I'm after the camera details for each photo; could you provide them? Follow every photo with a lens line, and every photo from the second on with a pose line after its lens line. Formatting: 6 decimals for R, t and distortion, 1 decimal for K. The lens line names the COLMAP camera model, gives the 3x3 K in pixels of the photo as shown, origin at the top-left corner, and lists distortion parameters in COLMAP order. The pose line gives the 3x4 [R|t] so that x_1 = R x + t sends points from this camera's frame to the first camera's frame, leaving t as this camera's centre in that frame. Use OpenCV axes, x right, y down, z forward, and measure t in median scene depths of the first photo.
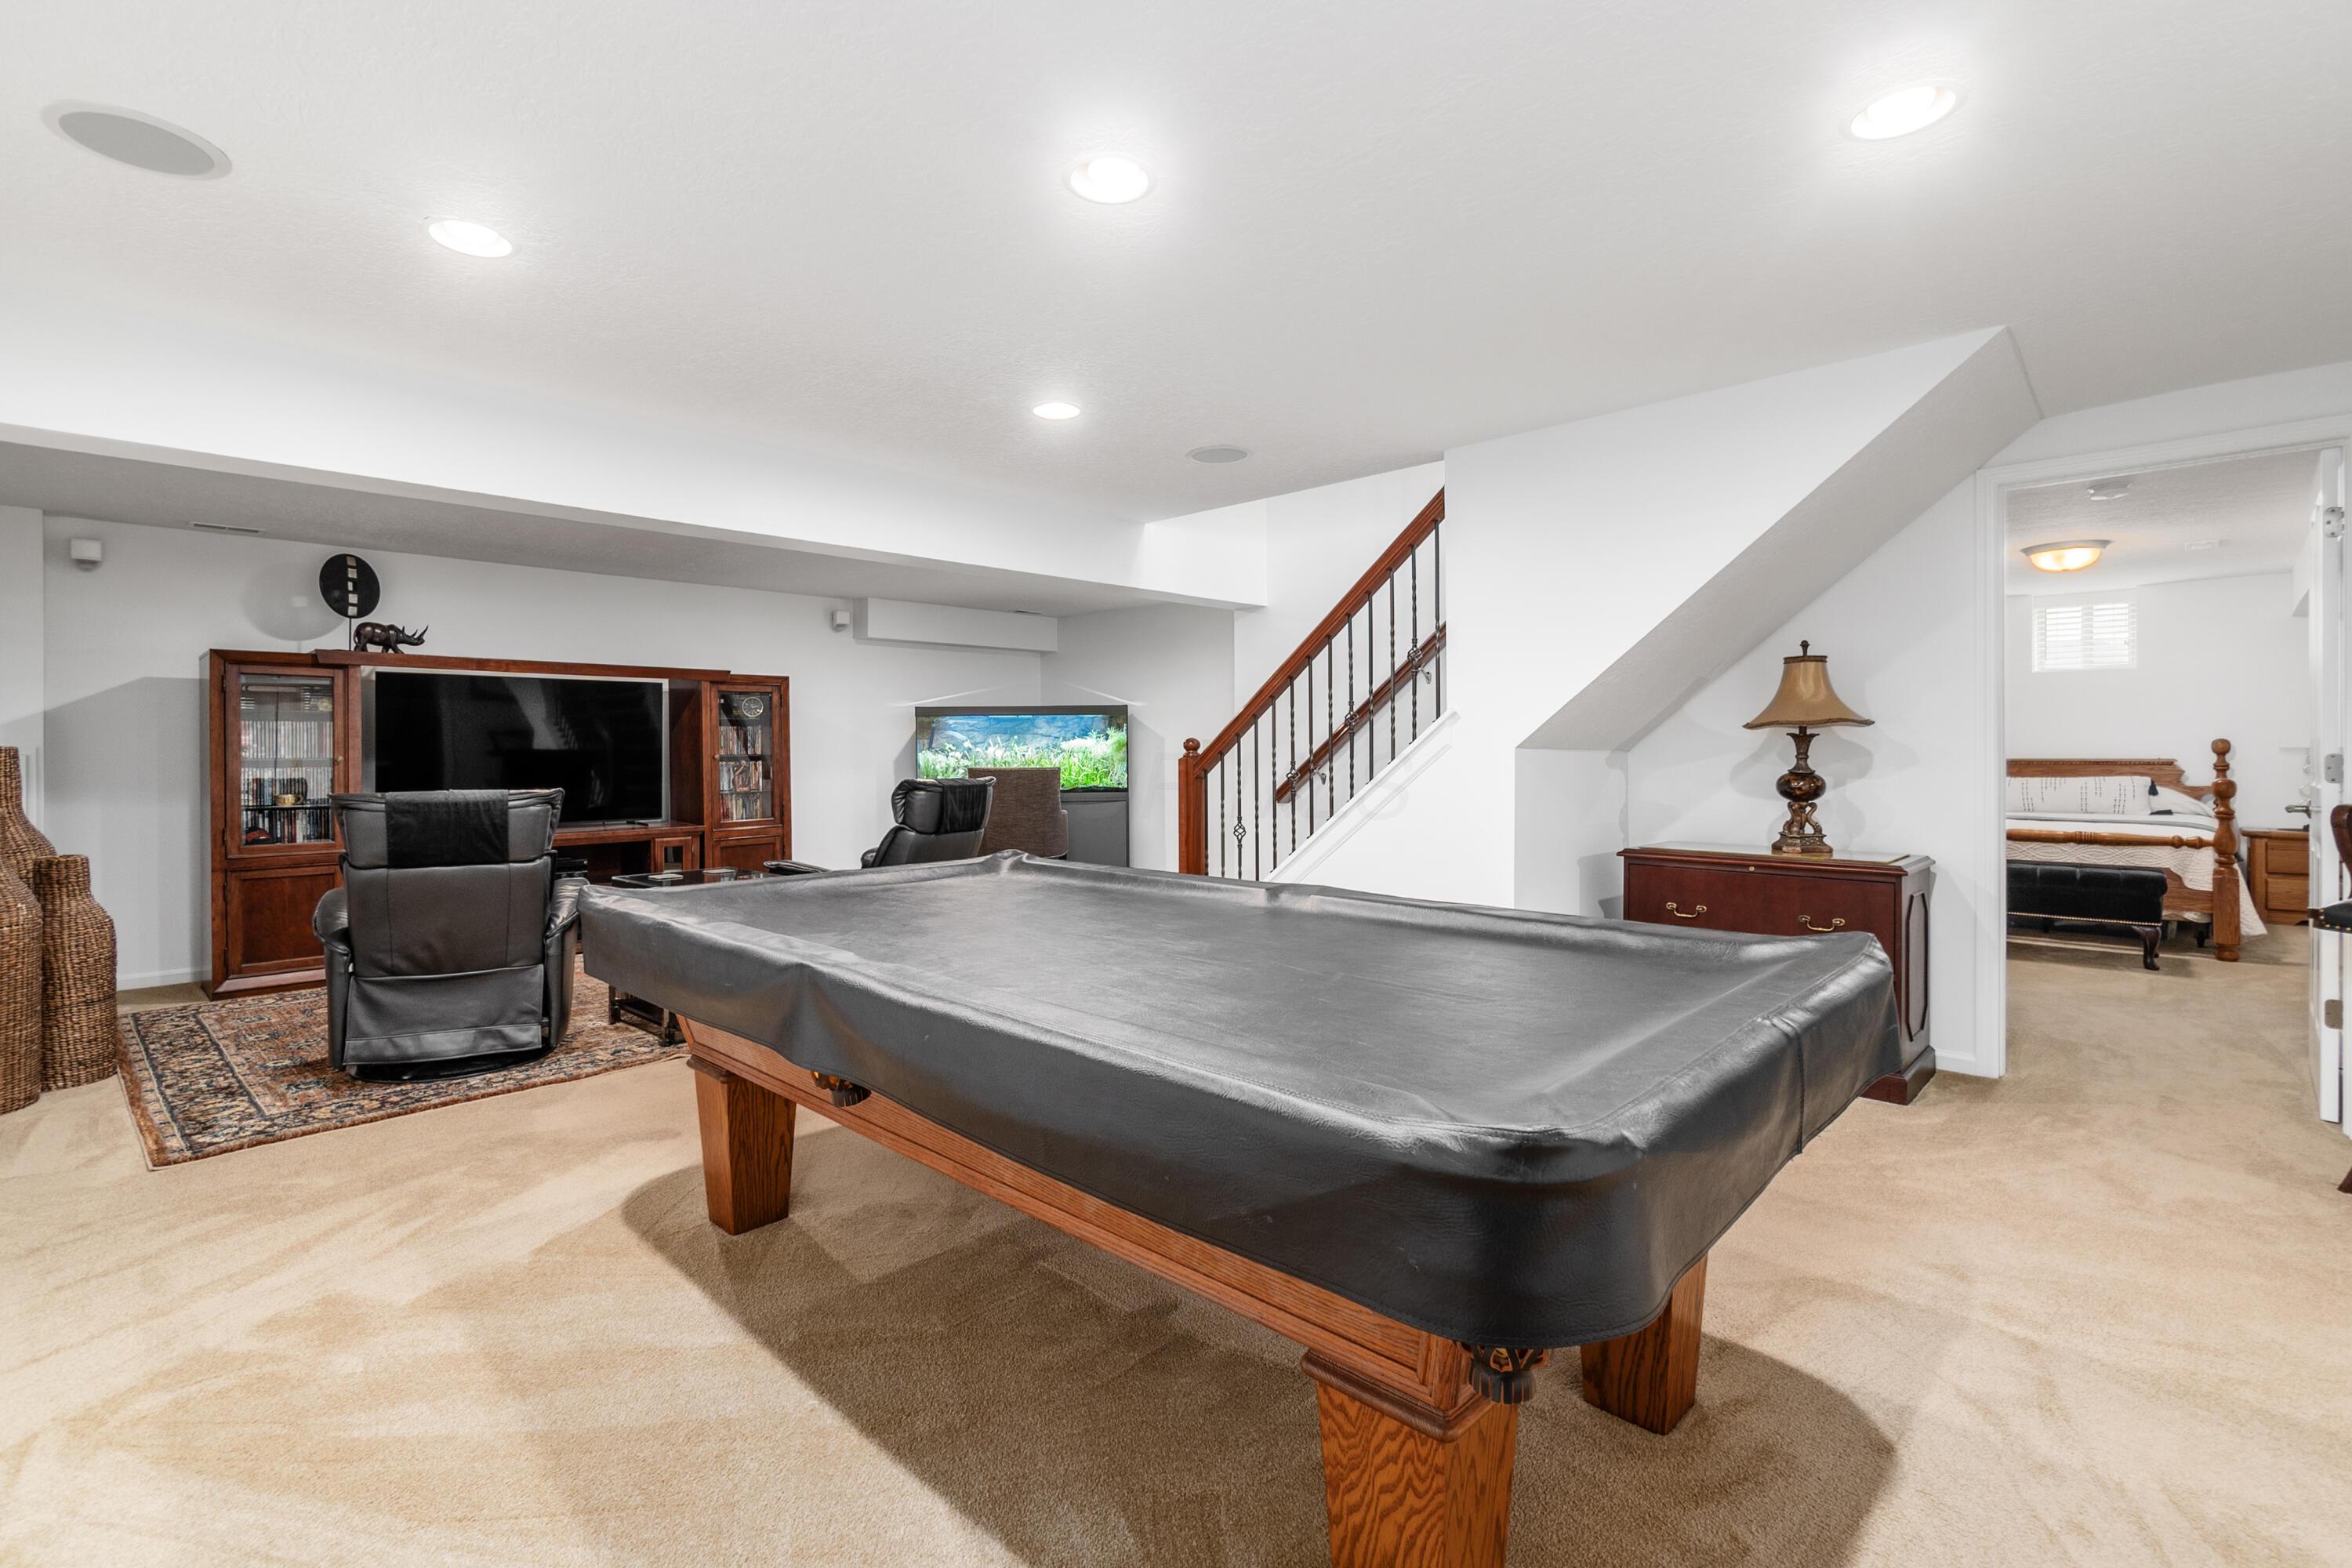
lens RADIAL K [[1070.0, 0, 1179.1], [0, 1070.0, 747.6], [0, 0, 1]] dist [0.001987, 0.000571]
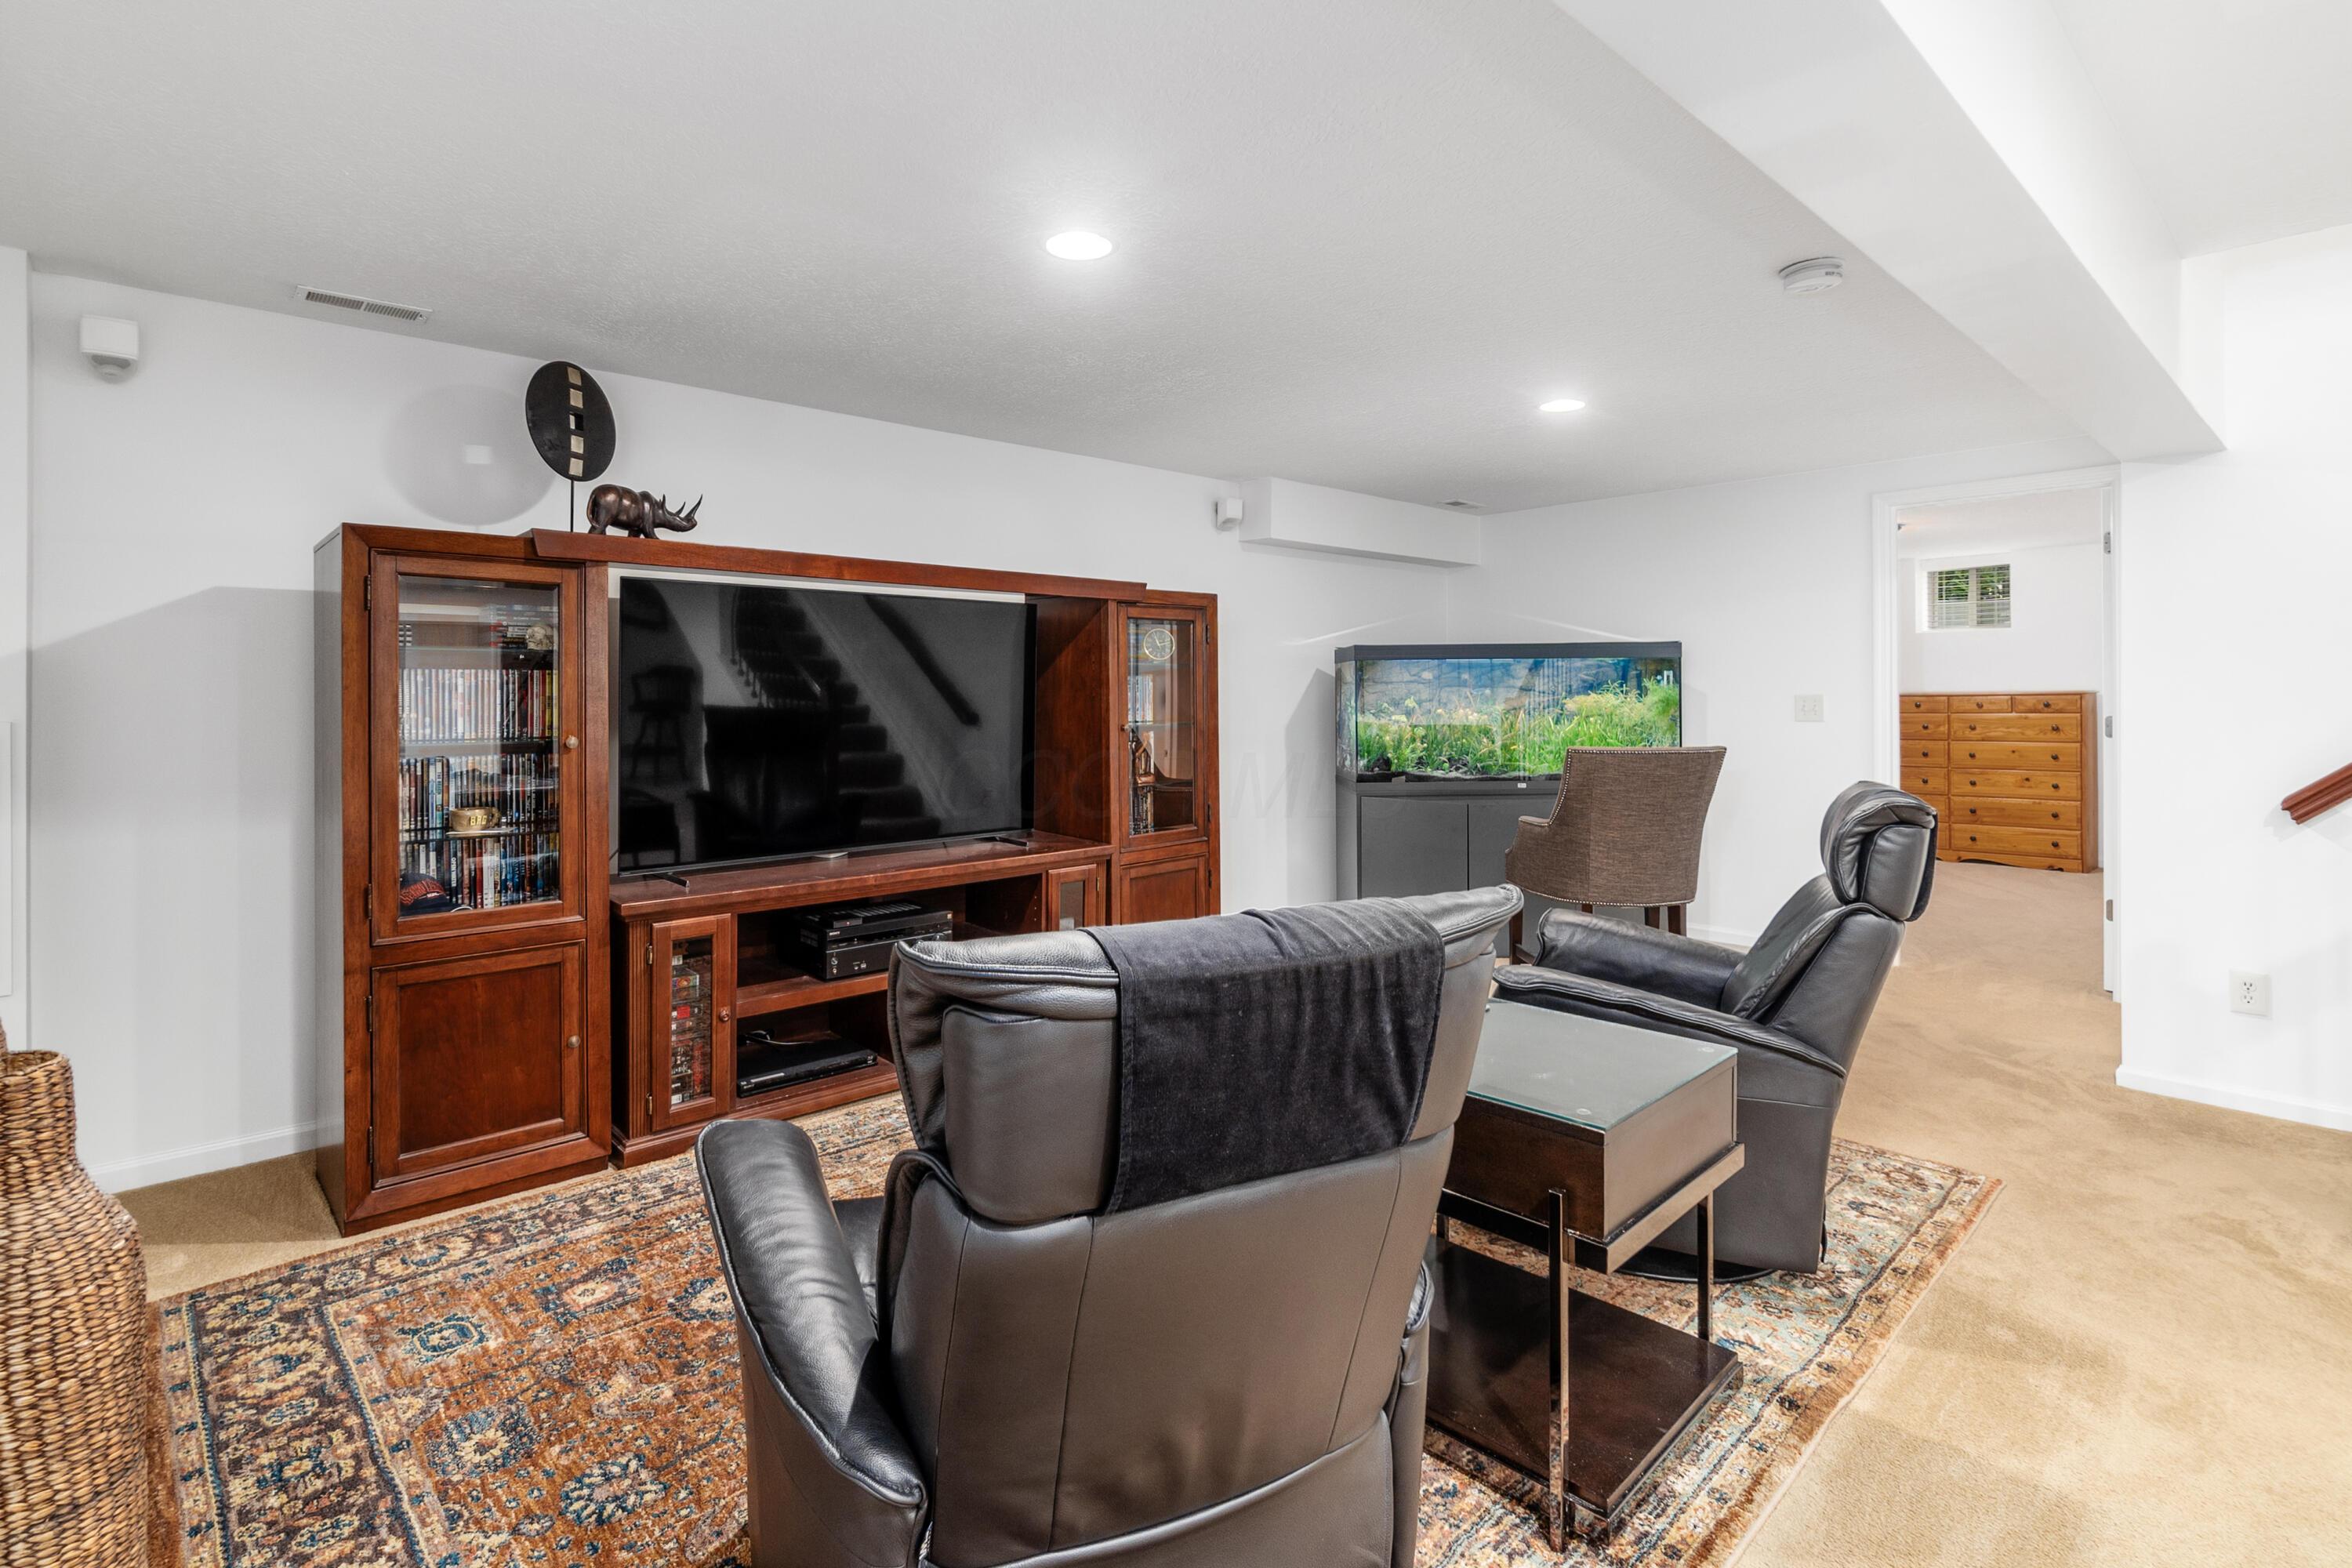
lens RADIAL K [[1101.9, 0, 1174.4], [0, 1101.9, 689.6], [0, 0, 1]] dist [-0.001727, 0.000155]
pose [[0.999017, 0.000439, -0.044333, -0.447376], [-0.000576, 0.999995, -0.003080, -0.012635], [0.044332, 0.003102, 0.999012, 0.458313]]
